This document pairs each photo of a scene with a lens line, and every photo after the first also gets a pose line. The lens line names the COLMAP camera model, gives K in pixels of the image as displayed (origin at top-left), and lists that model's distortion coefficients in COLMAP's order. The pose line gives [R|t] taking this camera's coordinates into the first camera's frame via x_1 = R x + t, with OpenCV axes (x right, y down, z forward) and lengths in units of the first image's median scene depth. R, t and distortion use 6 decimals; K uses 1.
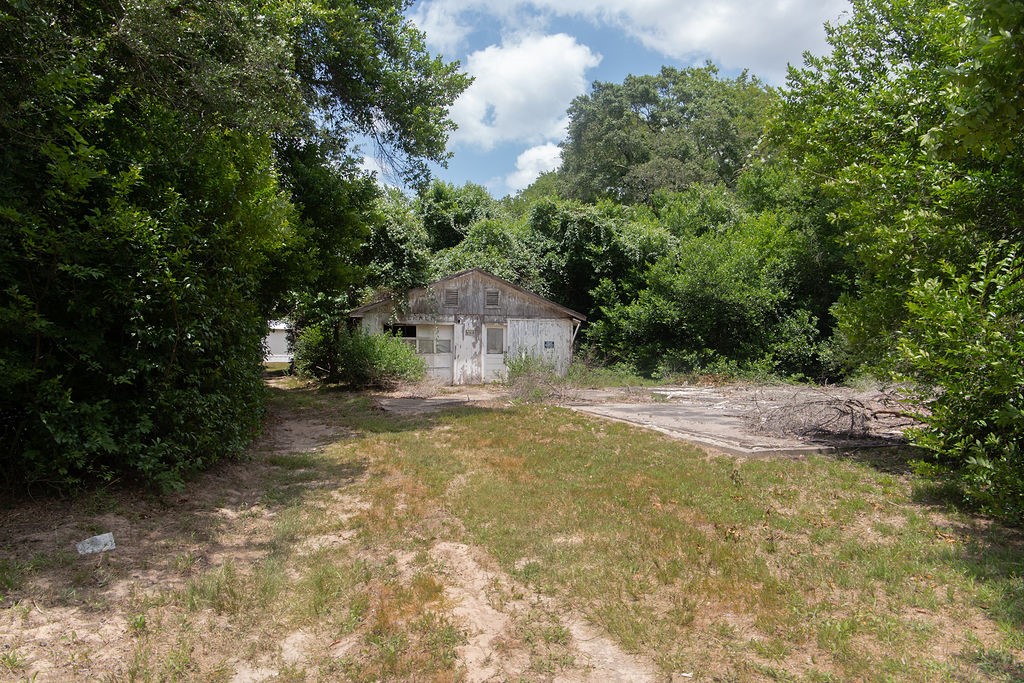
lens RADIAL K [[686.0, 0, 512.0], [0, 686.0, 341.5], [0, 0, 1]] dist [0.003901, 0.001207]
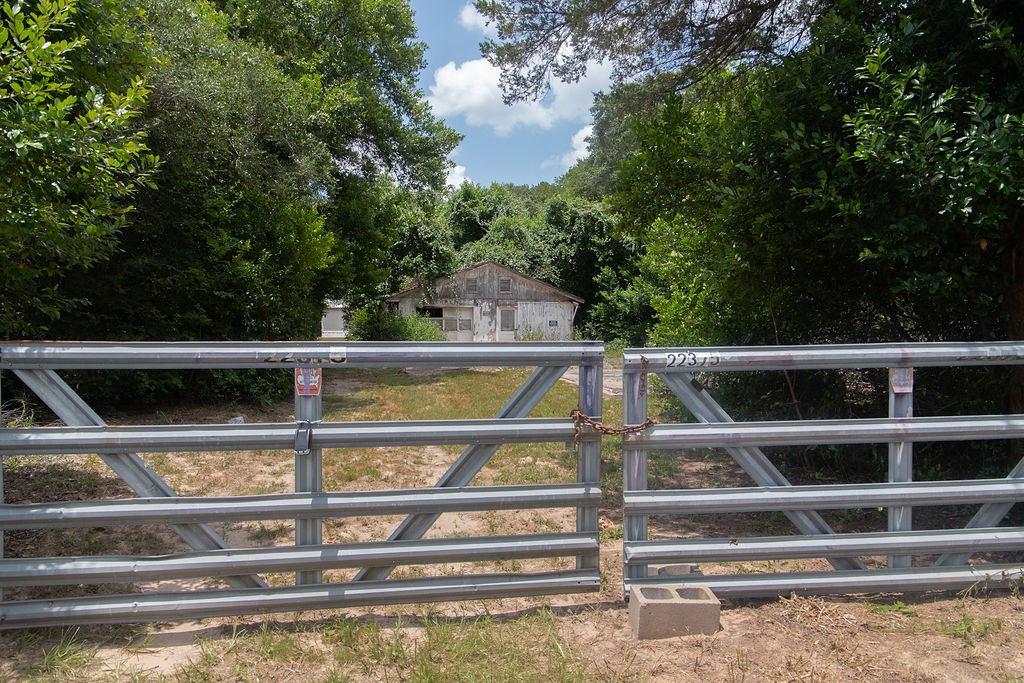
lens RADIAL K [[686.0, 0, 512.0], [0, 686.0, 341.5], [0, 0, 1]] dist [0.003901, 0.001207]
pose [[0.996367, 0.002457, -0.085132, 0.084522], [0.000605, 0.999354, 0.035923, -0.007035], [0.085165, -0.035844, 0.995722, -0.201949]]
